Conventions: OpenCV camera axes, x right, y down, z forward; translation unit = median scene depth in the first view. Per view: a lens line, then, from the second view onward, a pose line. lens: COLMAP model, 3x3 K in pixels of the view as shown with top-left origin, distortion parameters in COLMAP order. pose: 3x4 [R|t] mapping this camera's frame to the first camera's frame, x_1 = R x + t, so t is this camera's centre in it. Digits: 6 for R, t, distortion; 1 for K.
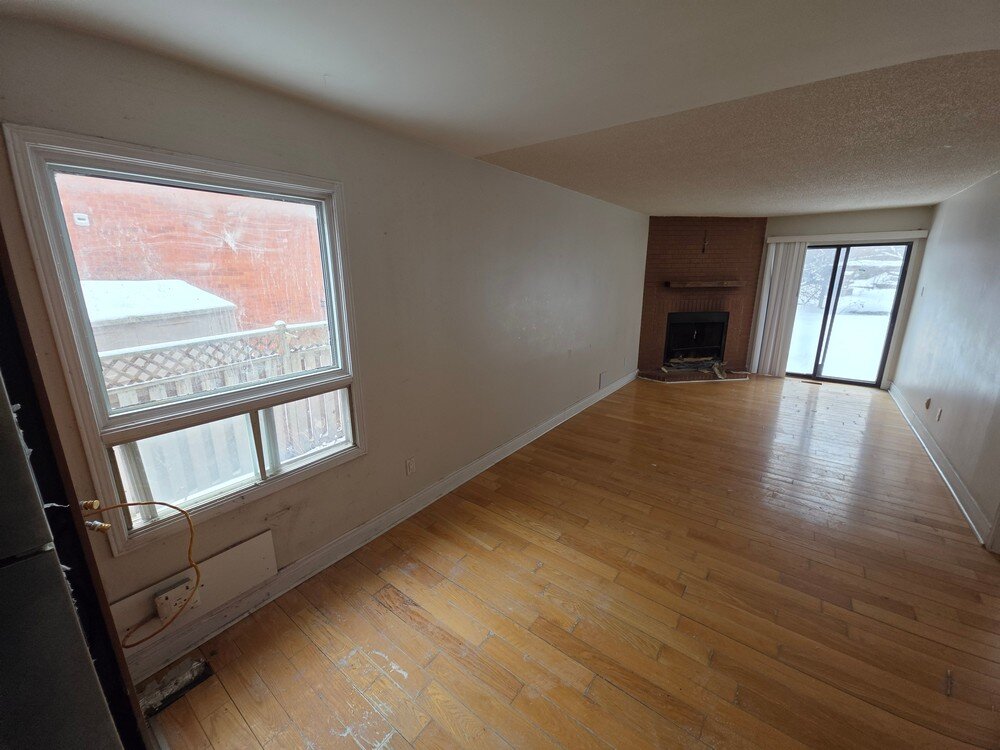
lens RADIAL K [[400.9, 0, 503.6], [0, 400.9, 368.1], [0, 0, 1]] dist [0.005800, -0.002539]
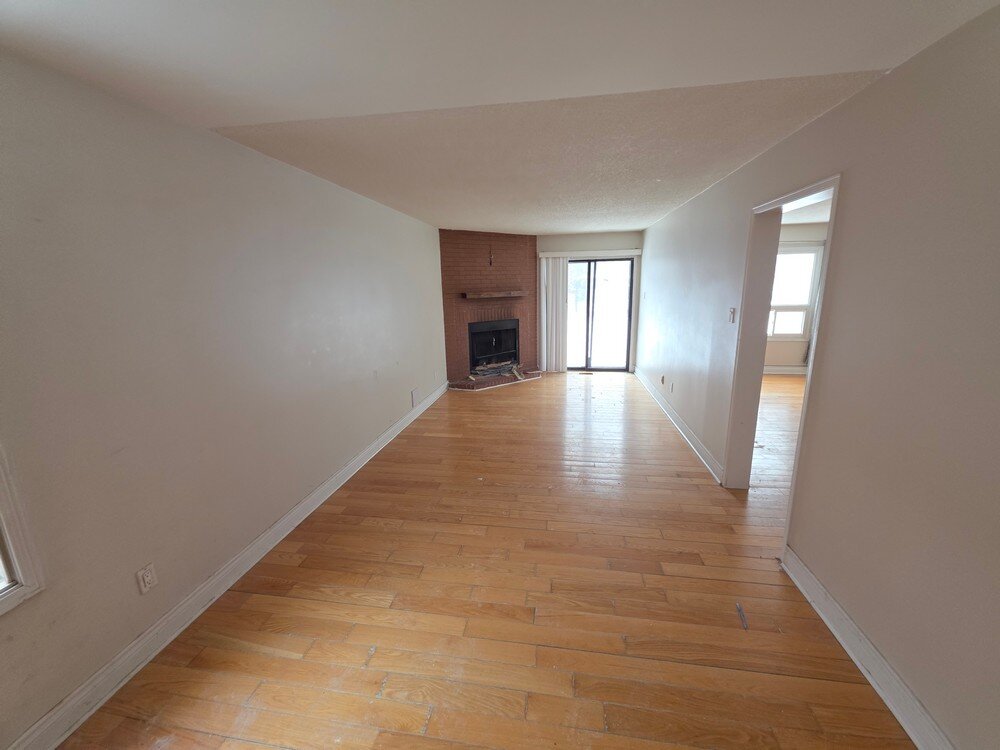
lens RADIAL K [[400.9, 0, 498.9], [0, 400.9, 370.5], [0, 0, 1]] dist [0.005800, -0.002539]
pose [[0.887938, -0.113294, 0.445791, 0.016975], [0.127052, 0.991896, -0.000982, -0.012690], [-0.442067, 0.057511, 0.895136, 0.117246]]
